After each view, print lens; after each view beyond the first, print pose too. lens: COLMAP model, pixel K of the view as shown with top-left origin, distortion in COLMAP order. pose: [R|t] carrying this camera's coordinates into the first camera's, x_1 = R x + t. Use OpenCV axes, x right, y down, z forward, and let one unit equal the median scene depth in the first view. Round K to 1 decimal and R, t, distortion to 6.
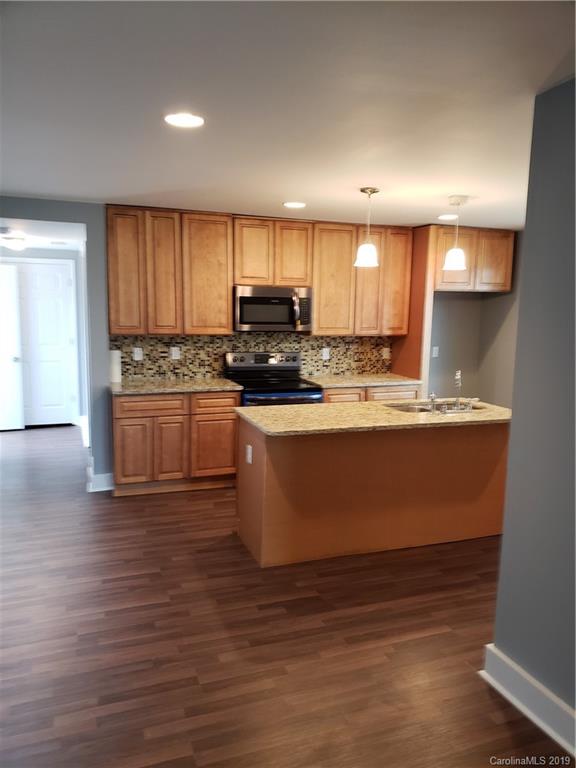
lens RADIAL K [[595.8, 0, 288.0], [0, 595.8, 384.0], [0, 0, 1]] dist [0.082122, -0.001537]
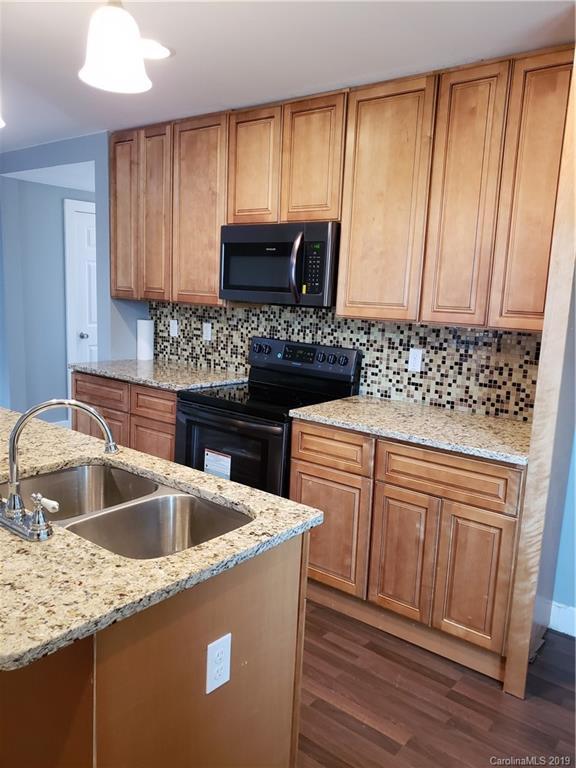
lens RADIAL K [[595.8, 0, 288.0], [0, 595.8, 384.0], [0, 0, 1]] dist [0.082122, -0.001537]
pose [[0.507407, 0.140428, -0.850187, 0.467132], [-0.149263, 0.986041, 0.073785, -0.055832], [0.848681, 0.089462, 0.521284, 0.701781]]
